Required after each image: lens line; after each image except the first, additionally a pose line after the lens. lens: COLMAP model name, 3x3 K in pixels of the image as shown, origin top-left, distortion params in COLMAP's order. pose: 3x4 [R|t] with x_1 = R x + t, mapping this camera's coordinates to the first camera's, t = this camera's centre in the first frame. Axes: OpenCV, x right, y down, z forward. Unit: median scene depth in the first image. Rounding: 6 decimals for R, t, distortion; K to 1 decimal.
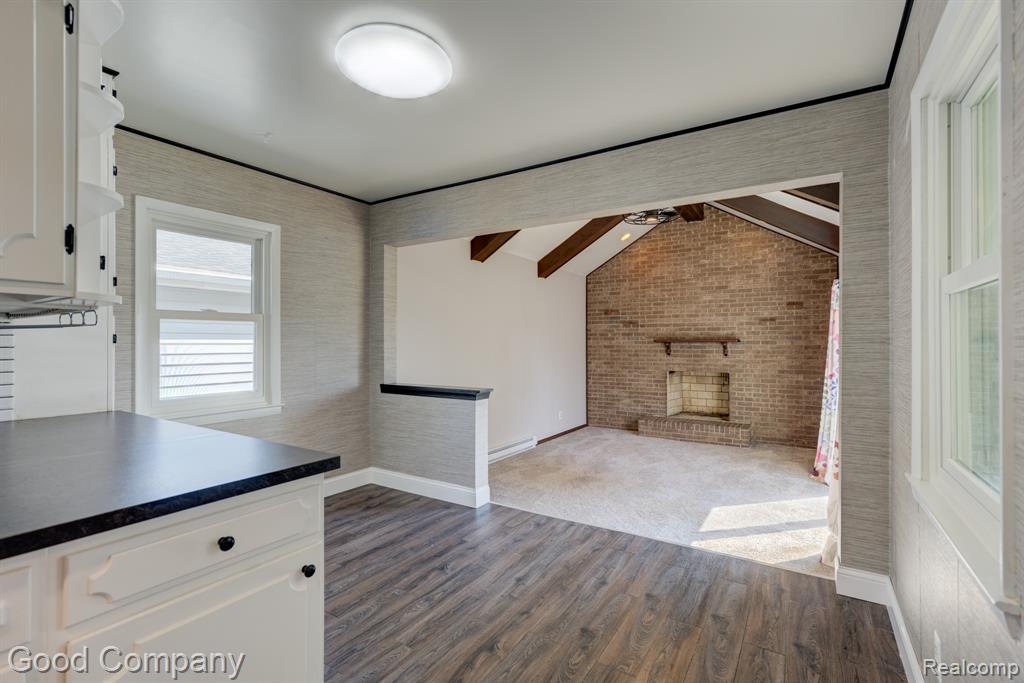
lens RADIAL K [[478.9, 0, 517.6], [0, 478.9, 339.6], [0, 0, 1]] dist [-0.003126, -0.000460]
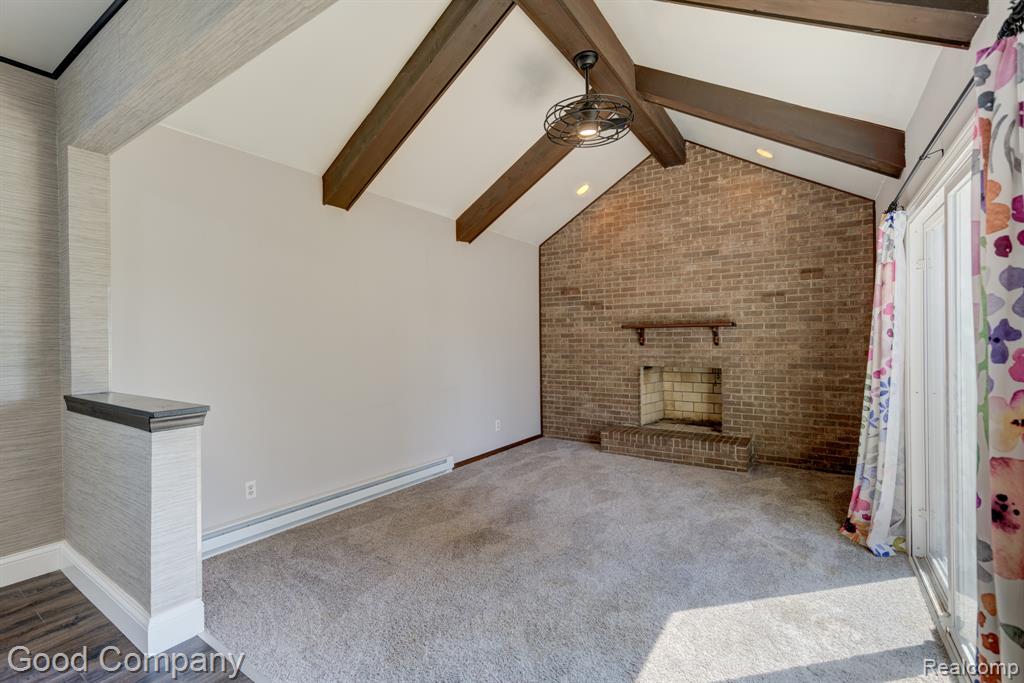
lens RADIAL K [[477.9, 0, 509.2], [0, 477.9, 339.3], [0, 0, 1]] dist [-0.006091, 0.002653]
pose [[0.999526, -0.009519, -0.029280, 0.141334], [0.009765, 0.999918, 0.008266, 0.016062], [0.029199, -0.008548, 0.999537, 0.262424]]
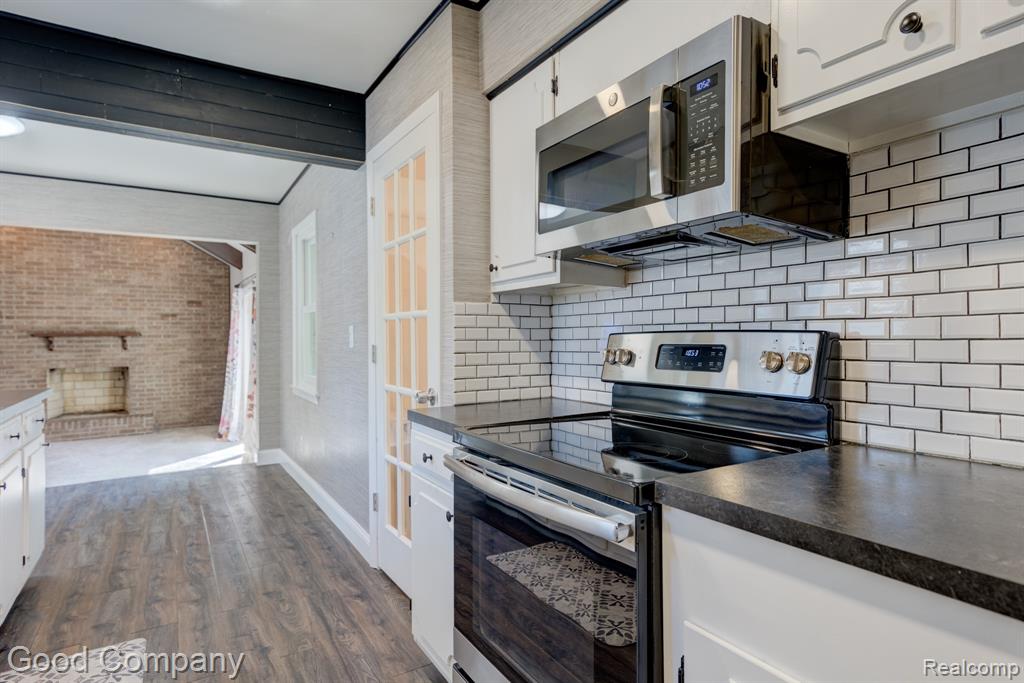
lens RADIAL K [[550.4, 0, 519.4], [0, 550.4, 336.6], [0, 0, 1]] dist [0.018193, 0.004492]
pose [[0.444178, -0.003352, 0.895932, -0.257878], [0.003228, 0.999992, 0.002141, 0.006730], [-0.895933, 0.001941, 0.444185, -0.280910]]
